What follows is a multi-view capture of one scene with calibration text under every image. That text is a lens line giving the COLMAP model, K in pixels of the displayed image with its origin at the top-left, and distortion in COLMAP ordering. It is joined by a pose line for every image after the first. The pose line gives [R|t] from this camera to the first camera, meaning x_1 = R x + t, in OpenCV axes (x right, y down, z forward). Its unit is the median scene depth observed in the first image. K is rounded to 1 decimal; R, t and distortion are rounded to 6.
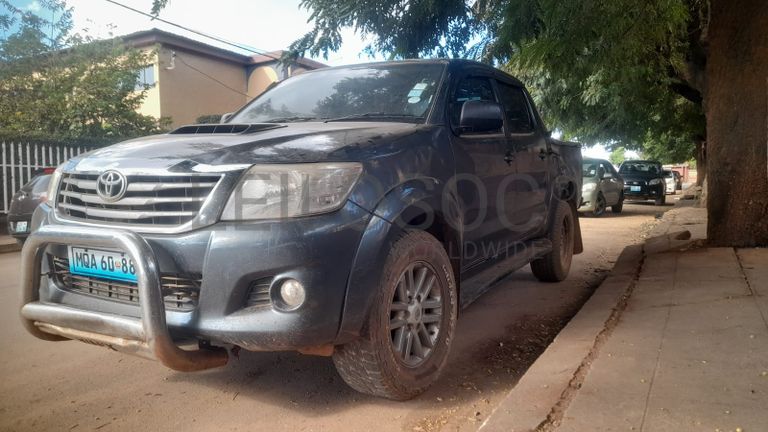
lens RADIAL K [[561.8, 0, 384.0], [0, 561.8, 216.0], [0, 0, 1]] dist [0.066837, -0.070746]
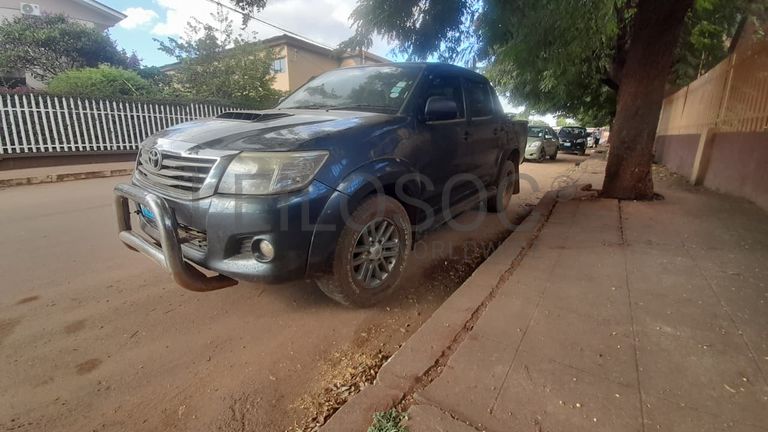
lens RADIAL K [[314.5, 0, 384.0], [0, 314.5, 216.0], [0, 0, 1]] dist [-0.000525, -0.000340]
pose [[0.993858, 0.064143, -0.090177, 0.059066], [-0.044686, 0.978111, 0.203231, -0.035320], [0.101239, -0.197953, 0.974969, 0.093077]]
